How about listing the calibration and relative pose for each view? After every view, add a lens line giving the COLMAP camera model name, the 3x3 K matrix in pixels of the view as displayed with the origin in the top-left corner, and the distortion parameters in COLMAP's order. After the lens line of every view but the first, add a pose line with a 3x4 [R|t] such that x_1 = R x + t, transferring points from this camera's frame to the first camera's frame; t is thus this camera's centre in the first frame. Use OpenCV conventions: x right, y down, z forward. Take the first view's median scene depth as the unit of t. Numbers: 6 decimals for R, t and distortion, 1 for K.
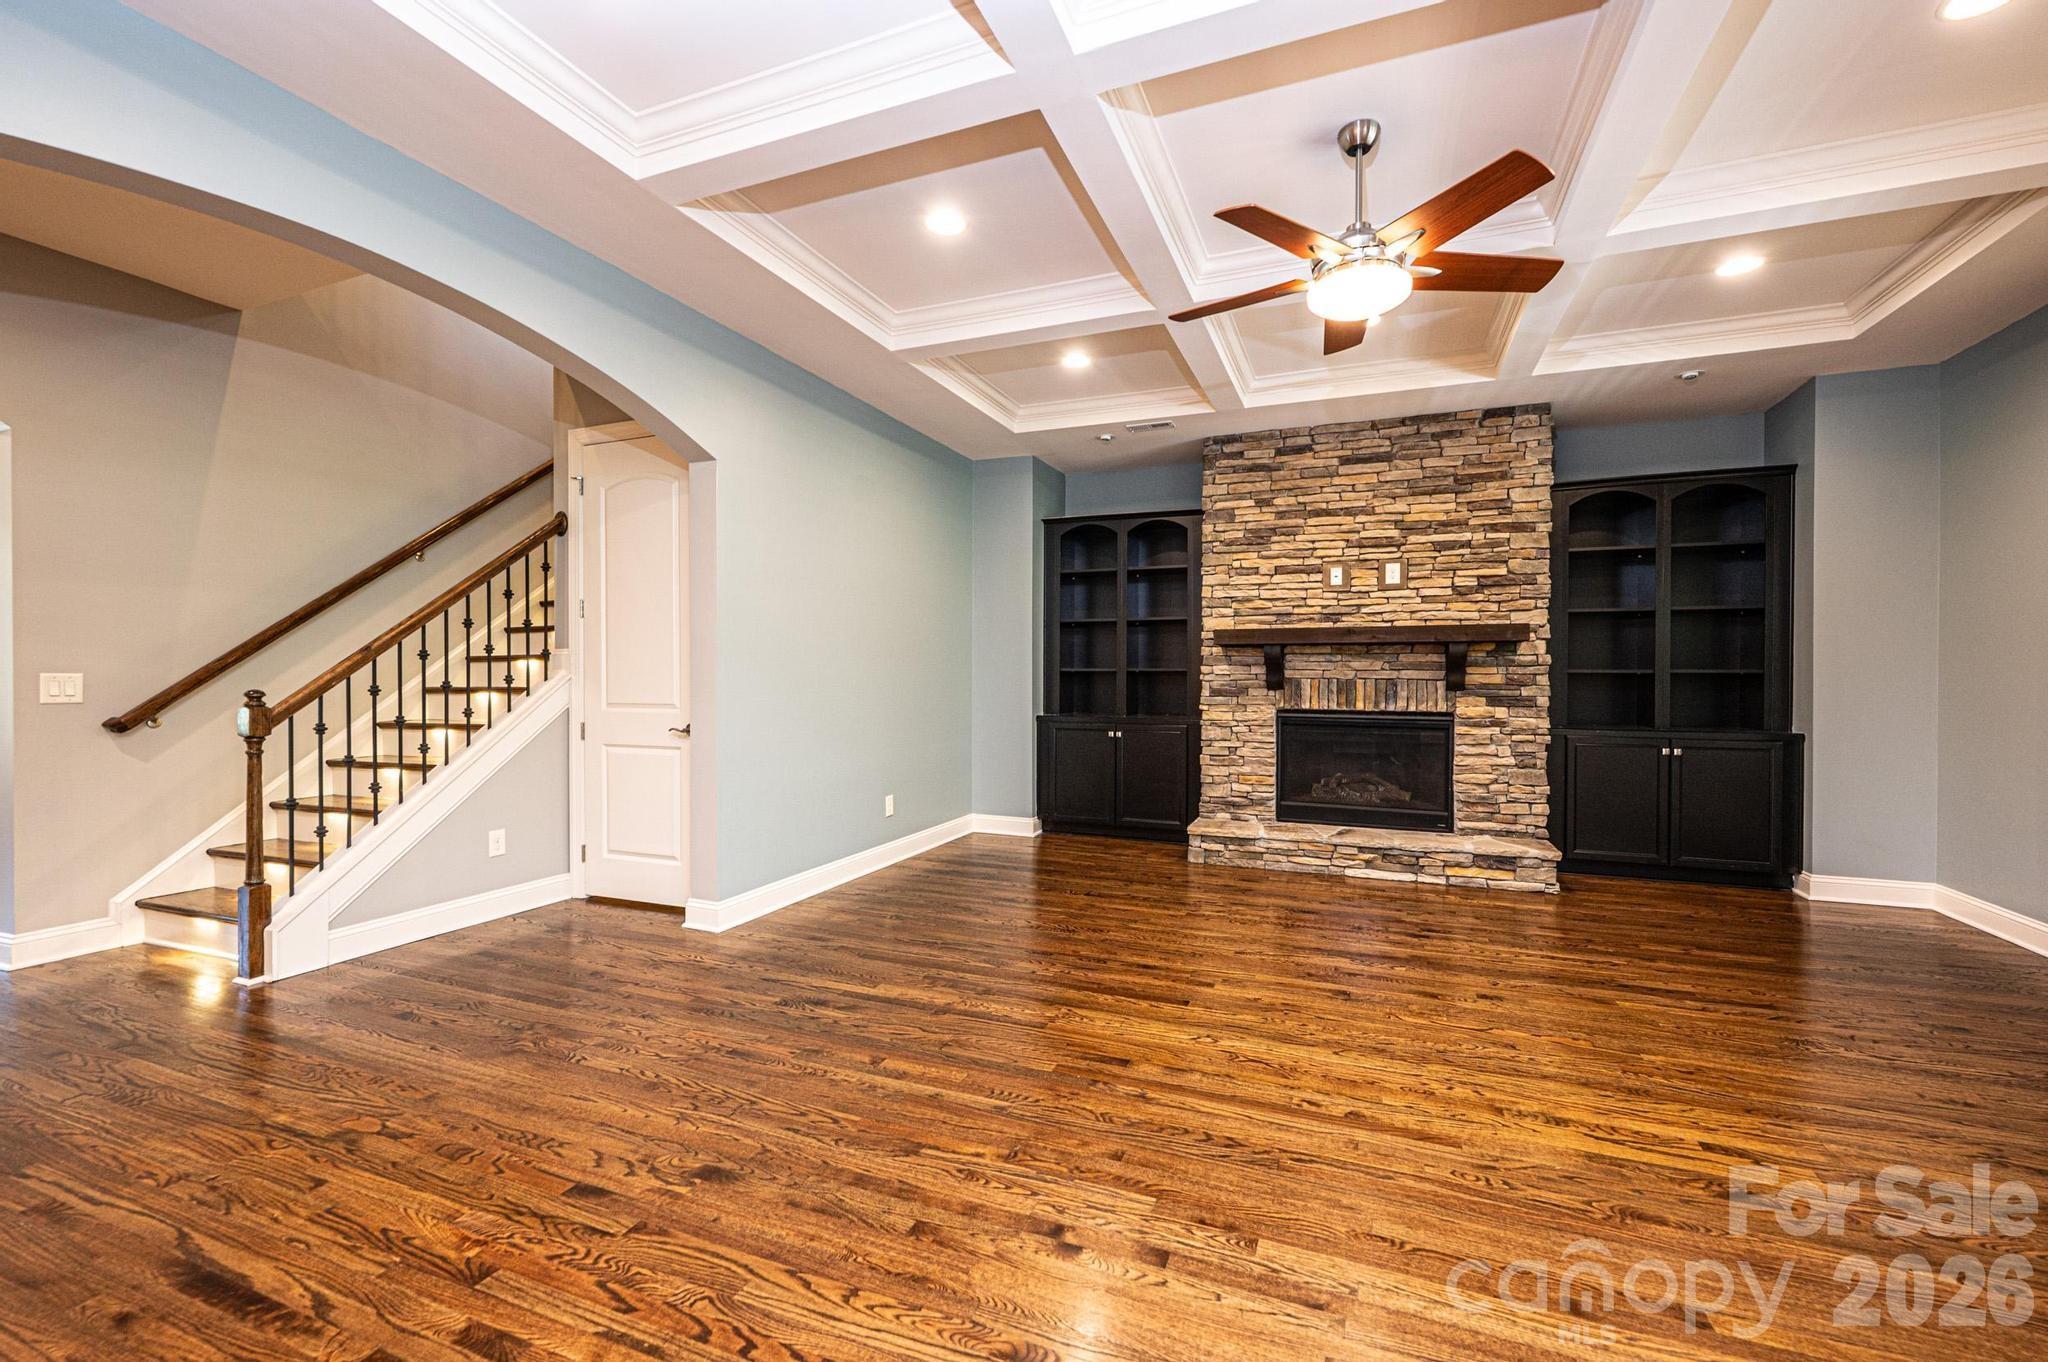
lens RADIAL K [[867.1, 0, 1020.8], [0, 867.1, 680.6], [0, 0, 1]] dist [-0.001675, -0.000258]
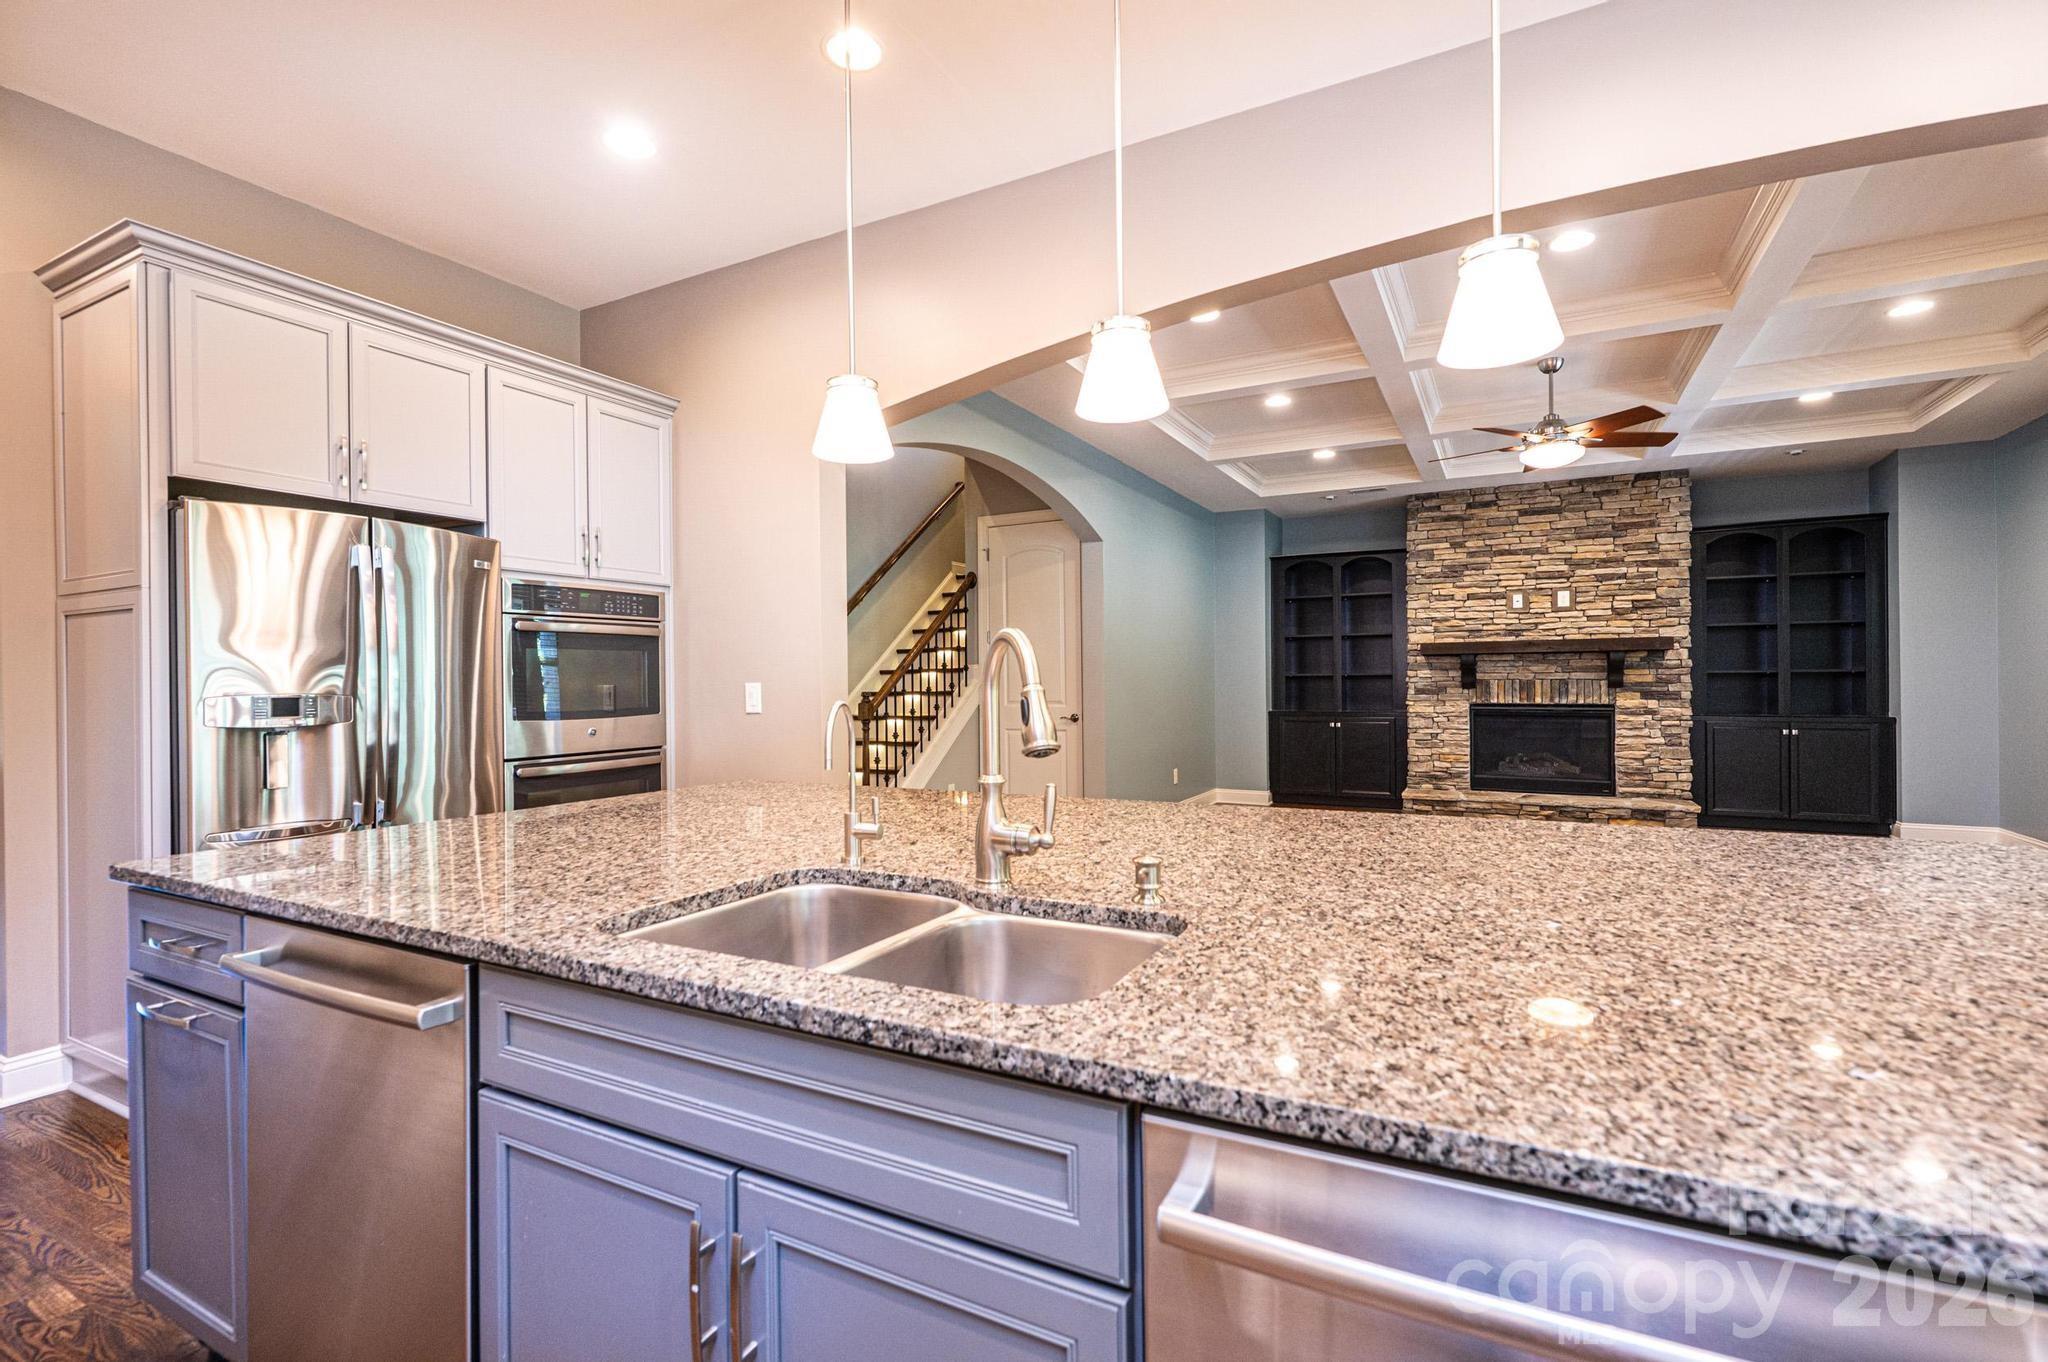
lens RADIAL K [[933.7, 0, 1023.4], [0, 933.7, 681.1], [0, 0, 1]] dist [0.001279, 0.000344]
pose [[0.994803, -0.010689, -0.101255, -0.243352], [0.009971, 0.999921, -0.007595, 0.003632], [0.101328, 0.006546, 0.994832, -0.490253]]
